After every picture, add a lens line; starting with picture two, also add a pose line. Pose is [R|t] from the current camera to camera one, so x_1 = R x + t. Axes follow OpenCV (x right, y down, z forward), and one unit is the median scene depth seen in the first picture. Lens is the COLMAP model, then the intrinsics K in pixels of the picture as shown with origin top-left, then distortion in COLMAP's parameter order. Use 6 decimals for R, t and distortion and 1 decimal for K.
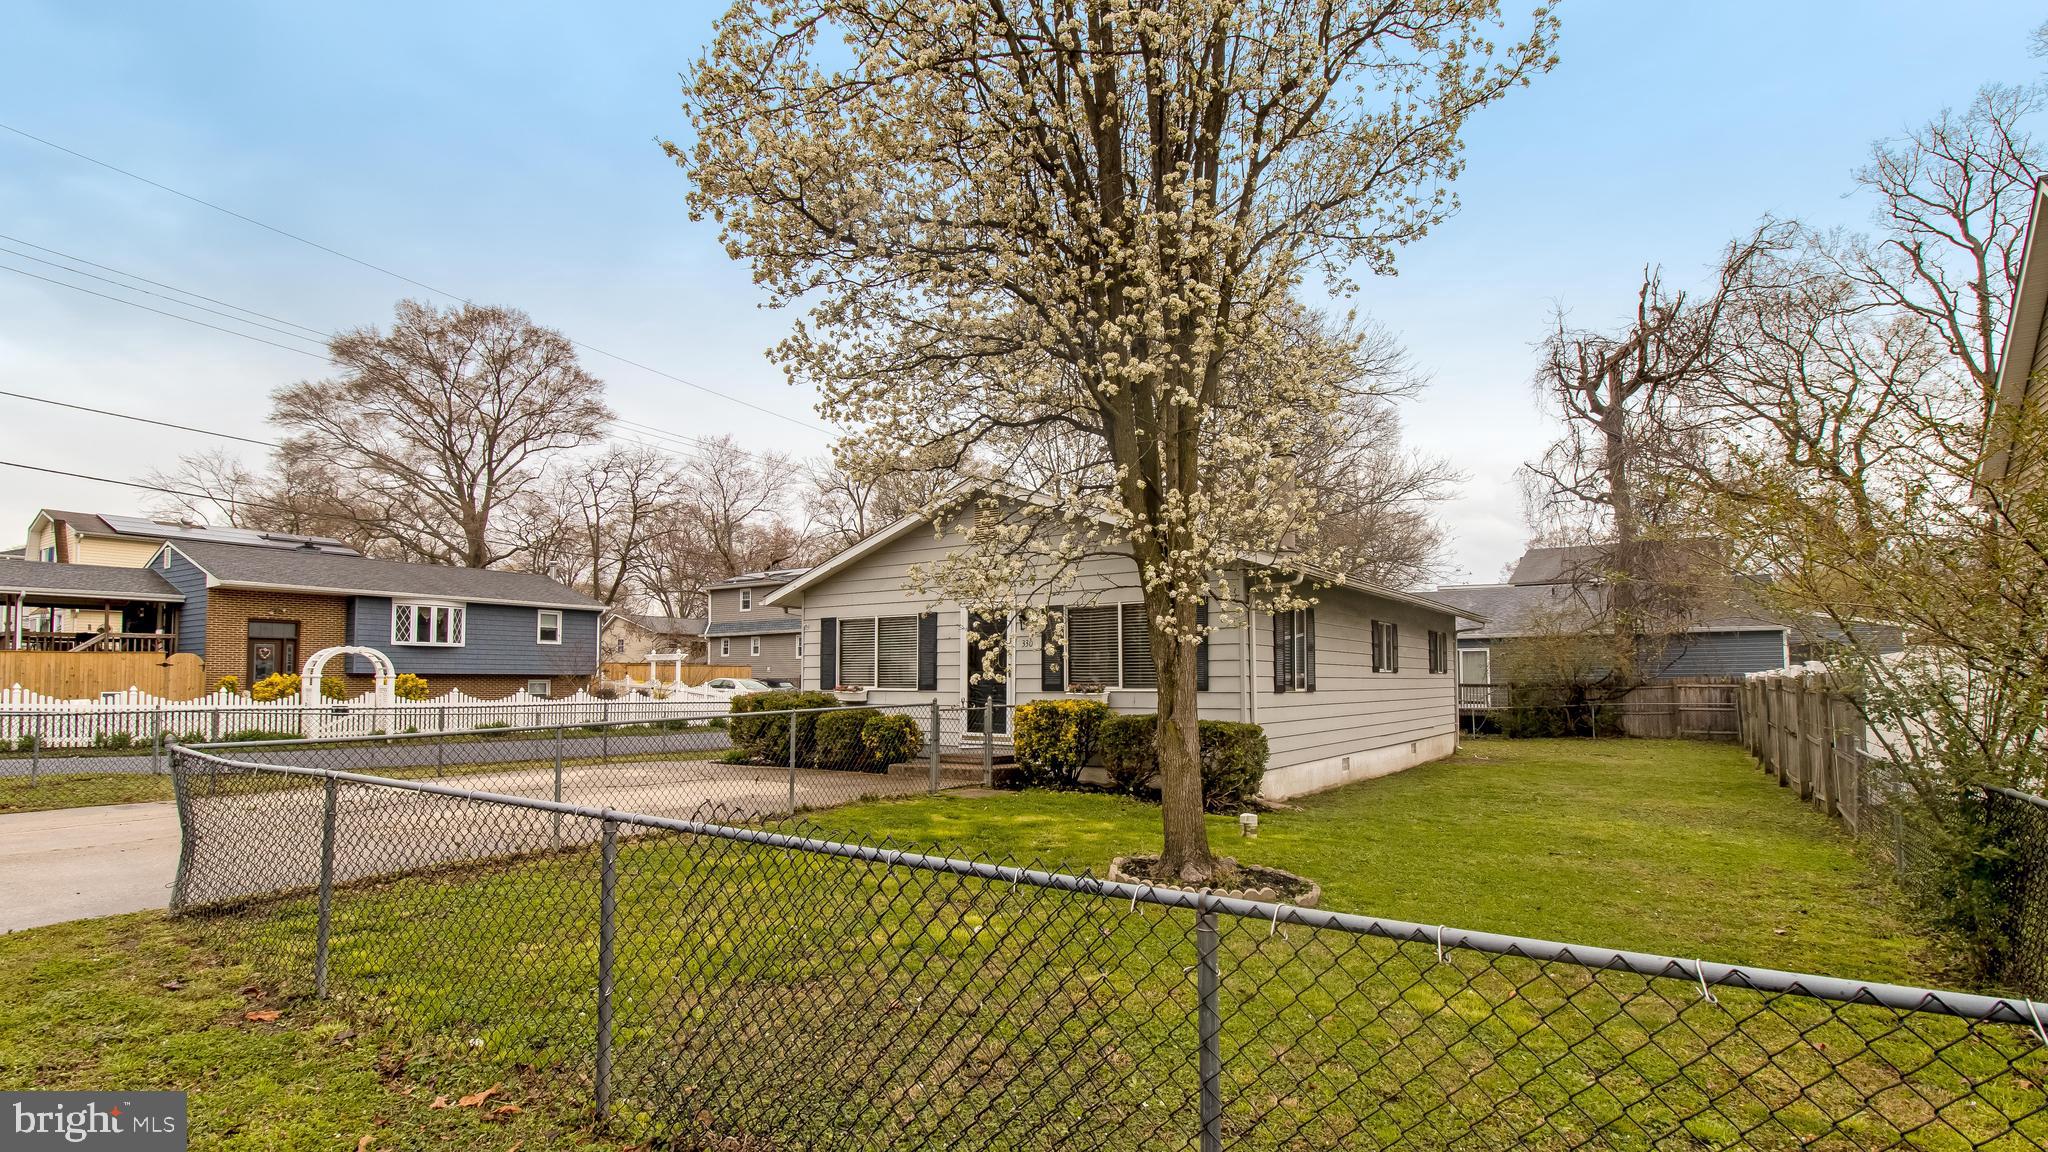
lens RADIAL K [[975.4, 0, 1009.1], [0, 975.4, 586.9], [0, 0, 1]] dist [0.020354, -0.015273]
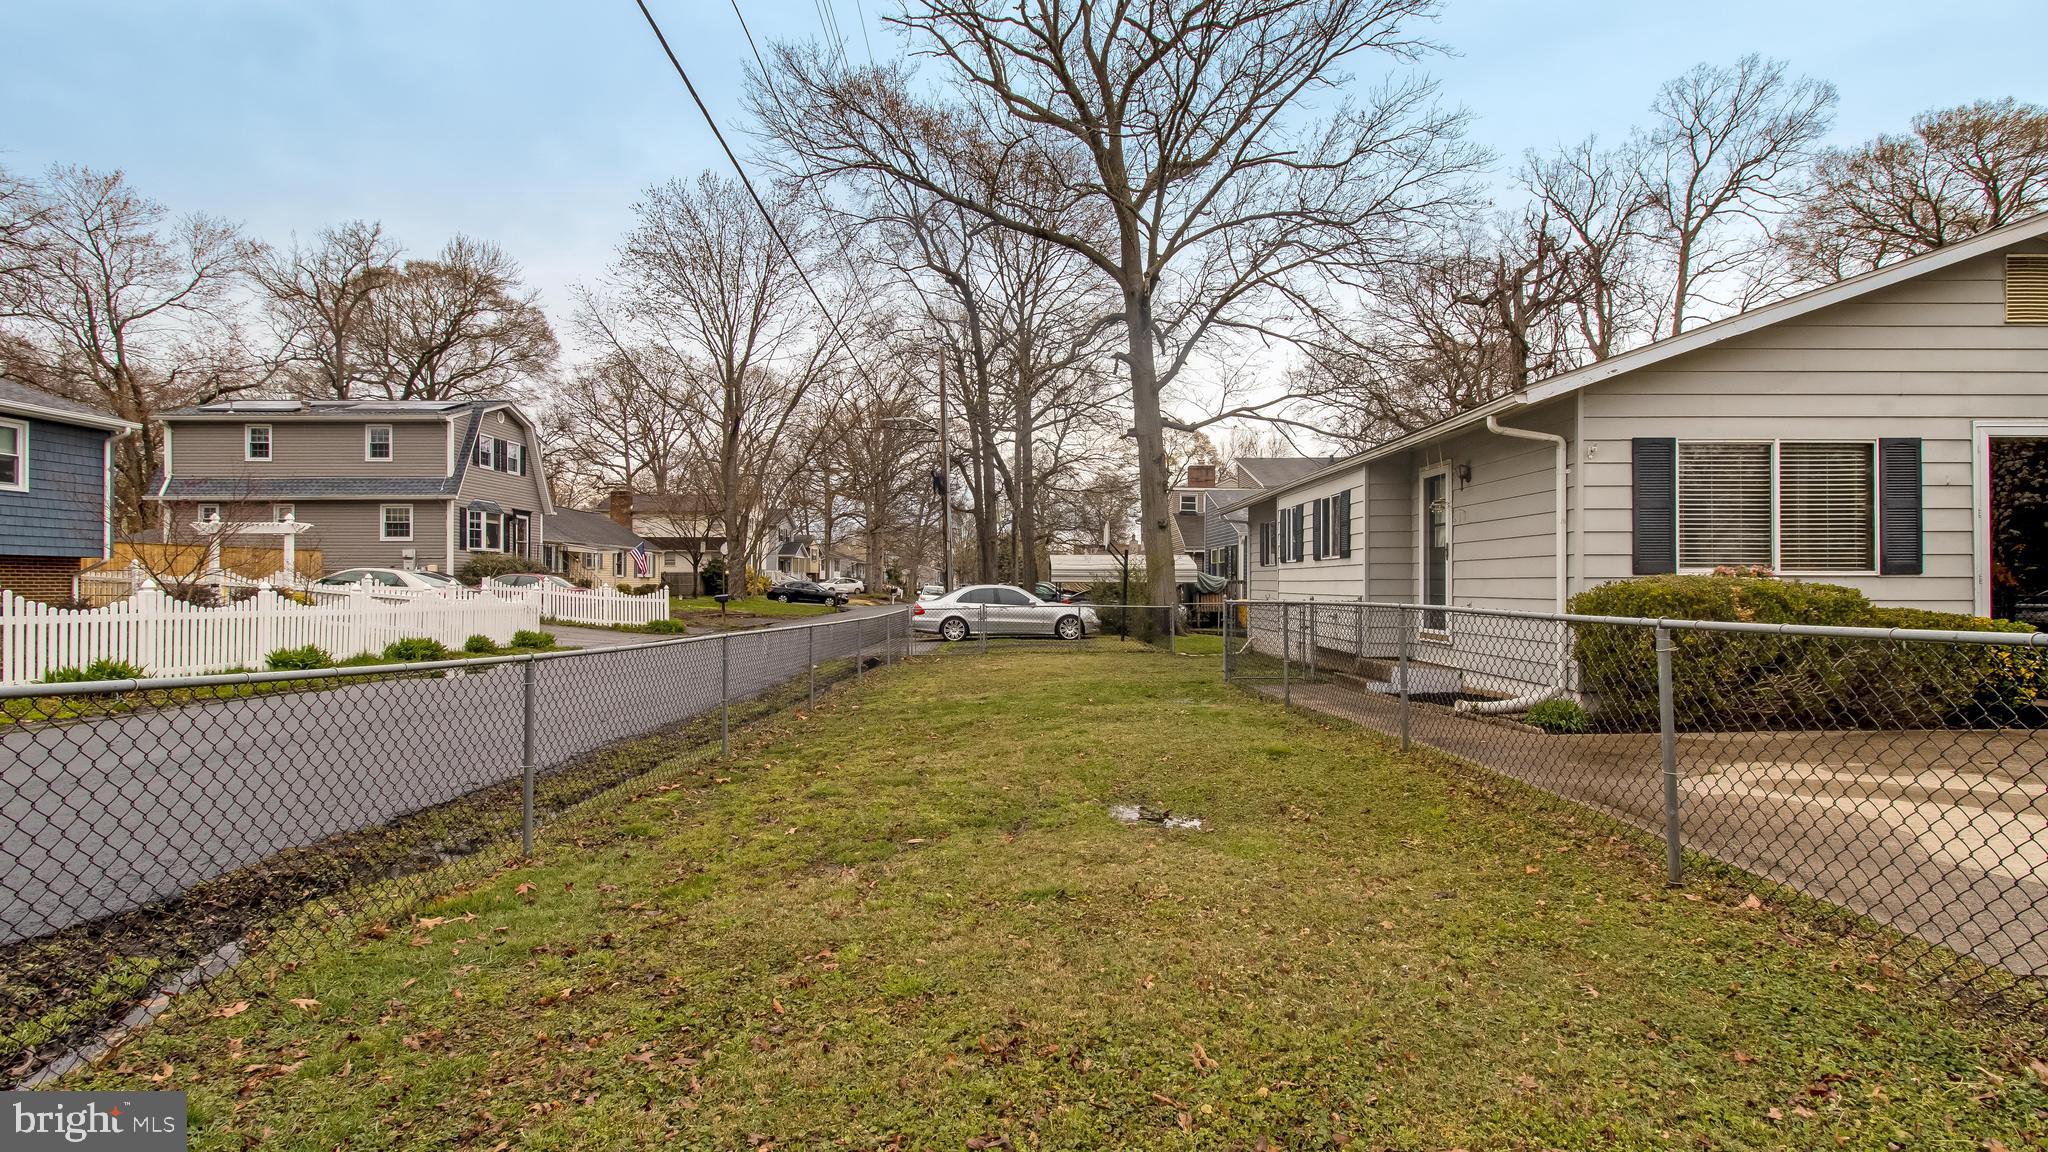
lens RADIAL K [[952.1, 0, 1020.6], [0, 952.1, 567.4], [0, 0, 1]] dist [0.021854, -0.012561]
pose [[0.812125, 0.008485, 0.583422, -0.623134], [-0.055192, 0.996528, 0.062334, 0.071781], [-0.580868, -0.082823, 0.809773, 0.637390]]
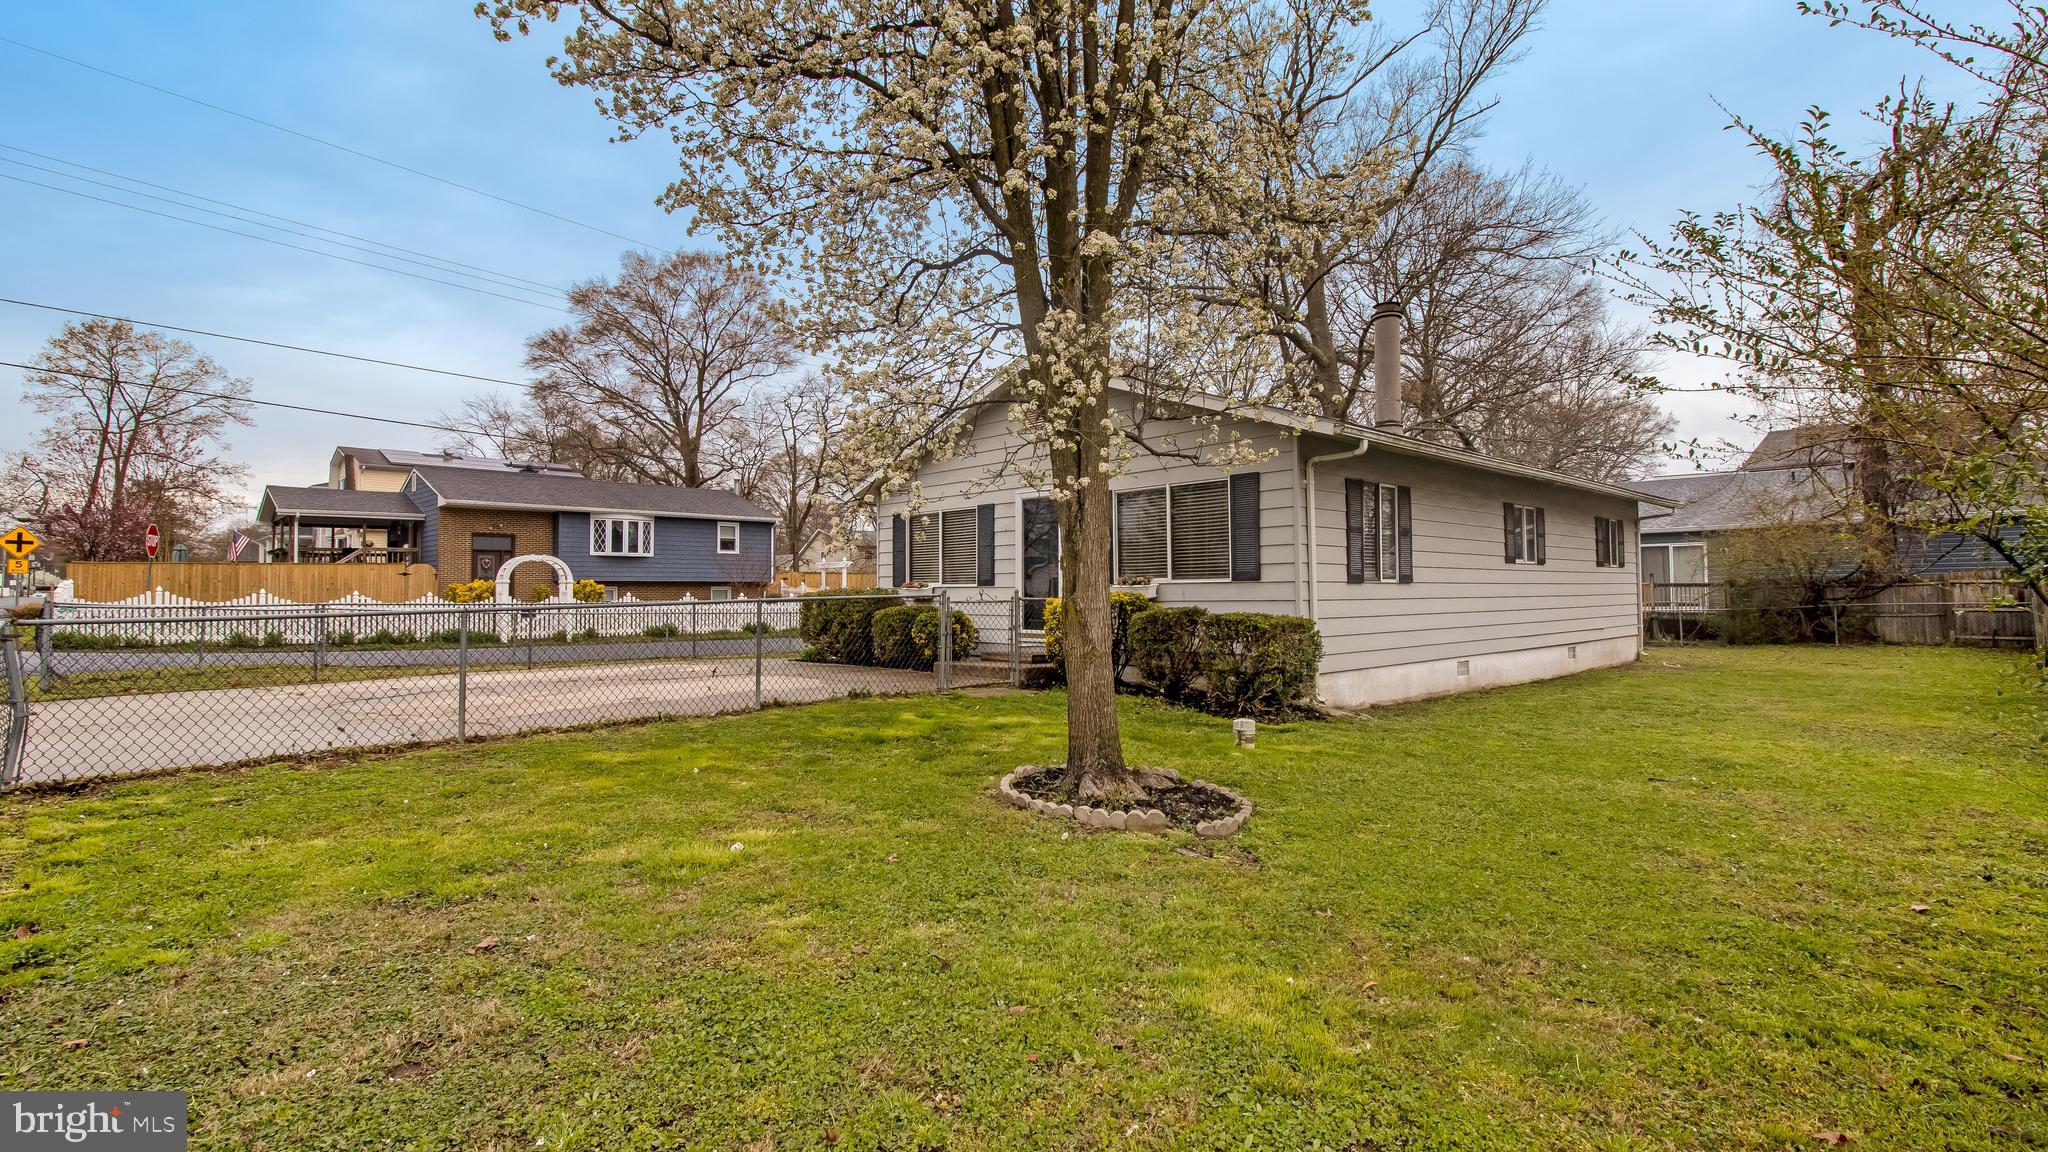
lens RADIAL K [[944.9, 0, 1016.4], [0, 944.9, 512.1], [0, 0, 1]] dist [0.017968, -0.013661]
pose [[0.978665, -0.022597, -0.204216, 0.101728], [0.025073, 0.999640, 0.009545, 0.019713], [0.203927, -0.014462, 0.978879, 0.079208]]
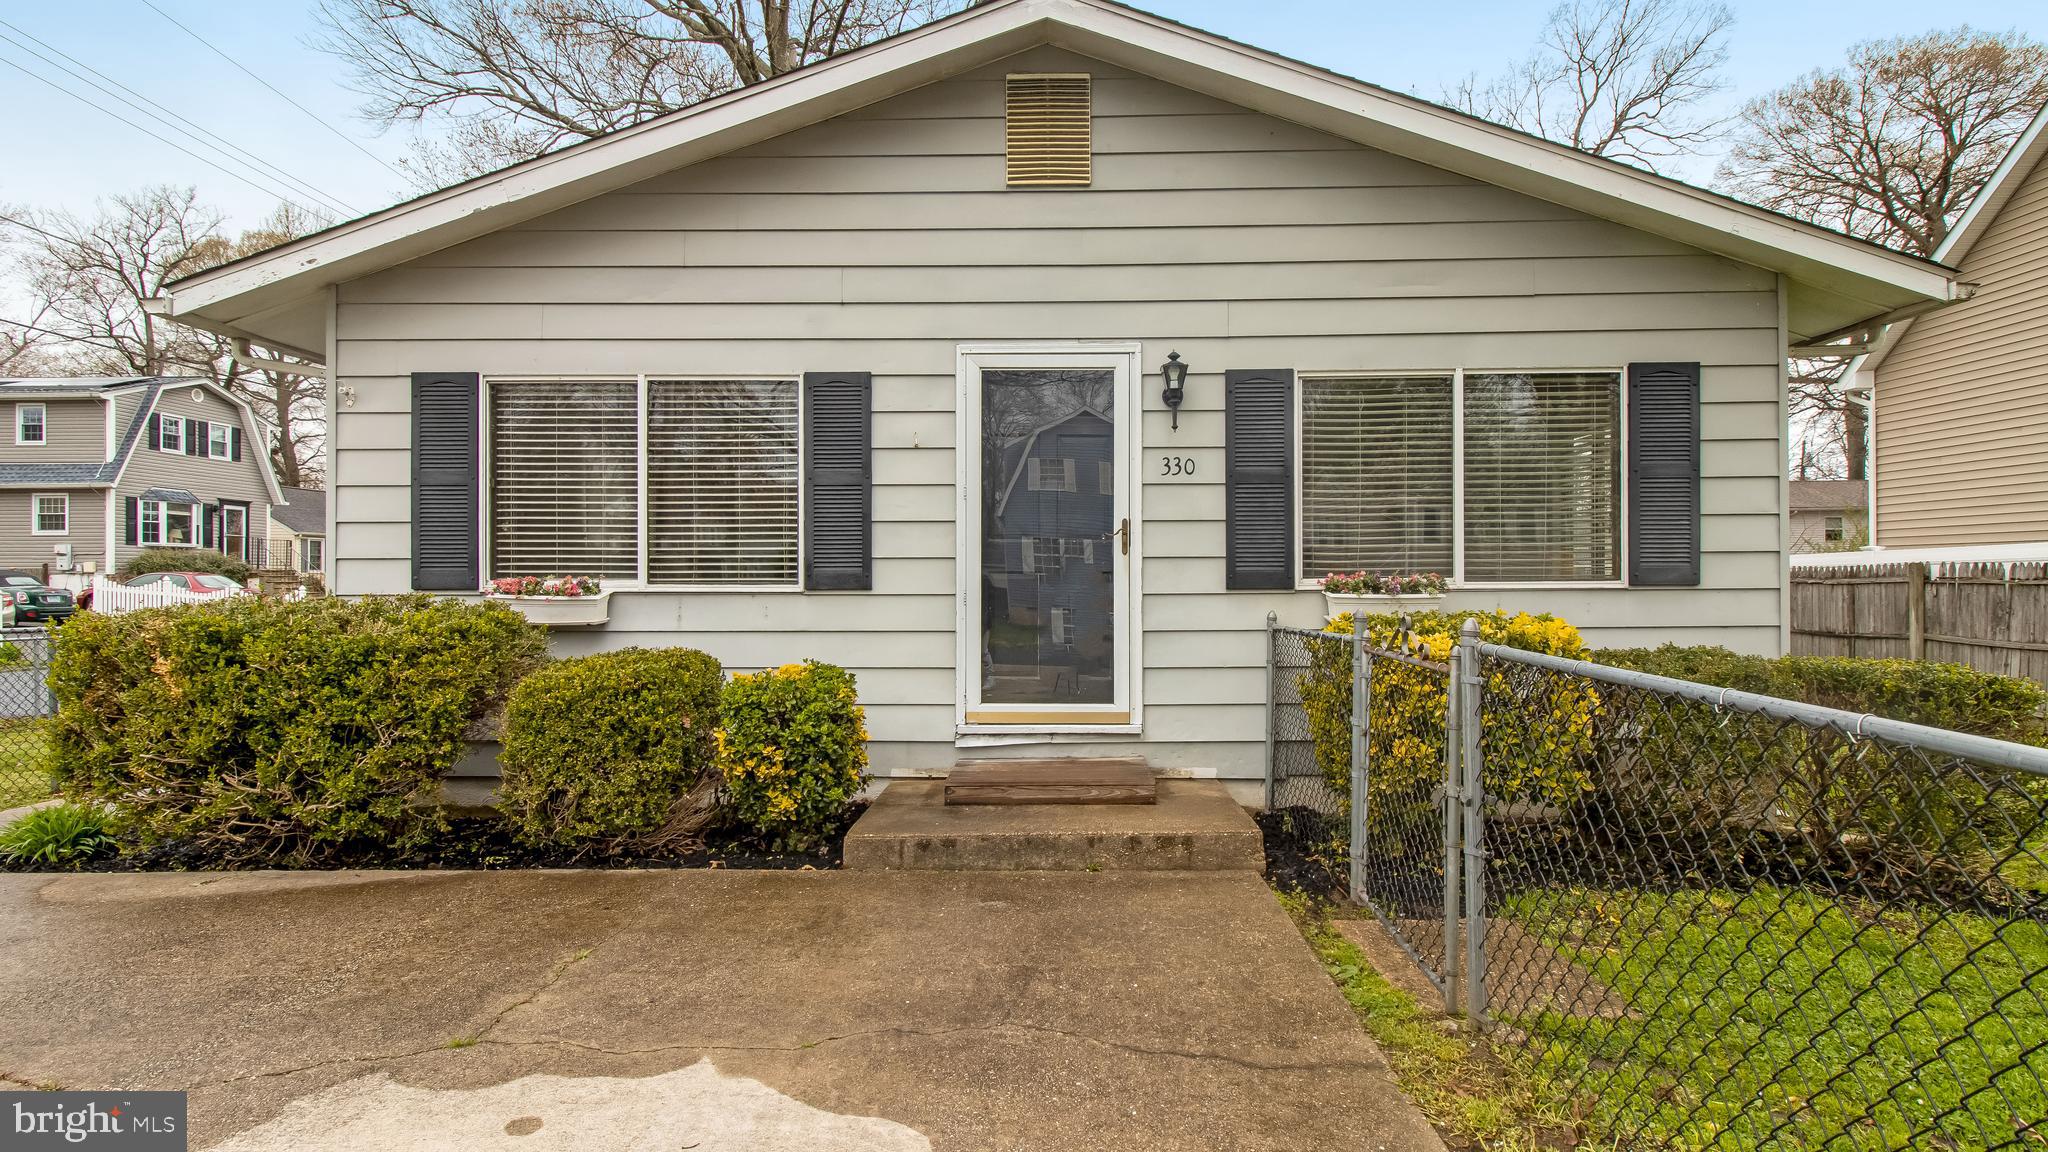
lens RADIAL K [[997.1, 0, 1041.3], [0, 997.1, 564.6], [0, 0, 1]] dist [0.019715, -0.013389]
pose [[0.823621, 0.006055, 0.567108, -0.172983], [-0.053416, 0.996326, 0.066939, 0.051473], [-0.564620, -0.085425, 0.820919, 0.497591]]
